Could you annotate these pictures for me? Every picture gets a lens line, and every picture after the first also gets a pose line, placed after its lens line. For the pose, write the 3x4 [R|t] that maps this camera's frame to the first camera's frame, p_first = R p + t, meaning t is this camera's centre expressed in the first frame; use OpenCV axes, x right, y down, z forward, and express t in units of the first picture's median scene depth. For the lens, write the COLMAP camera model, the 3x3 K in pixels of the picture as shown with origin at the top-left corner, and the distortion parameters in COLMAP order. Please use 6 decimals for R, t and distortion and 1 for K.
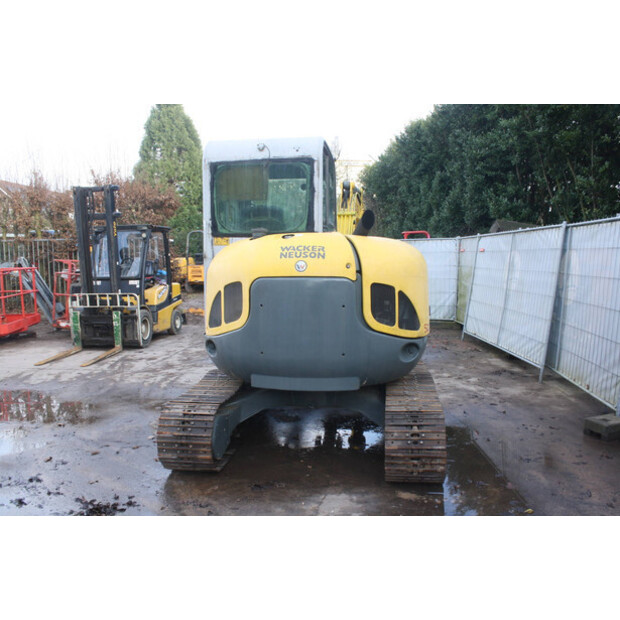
lens RADIAL K [[542.1, 0, 312.1], [0, 542.1, 319.2], [0, 0, 1]] dist [-0.158558, 0.161772]
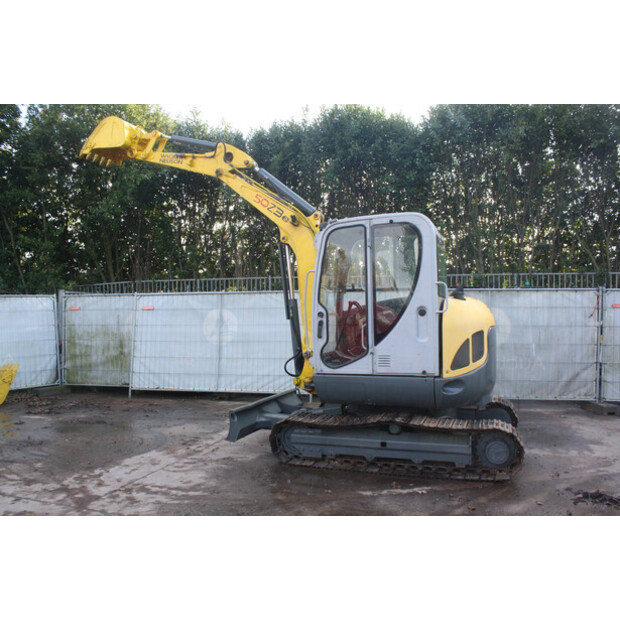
lens RADIAL K [[540.7, 0, 311.5], [0, 540.7, 313.1], [0, 0, 1]] dist [-0.162826, 0.168894]
pose [[0.207278, 0.004213, 0.978273, -1.455431], [0.117907, 0.992594, -0.029257, -0.115545], [-0.971151, 0.121410, 0.205246, 1.060336]]
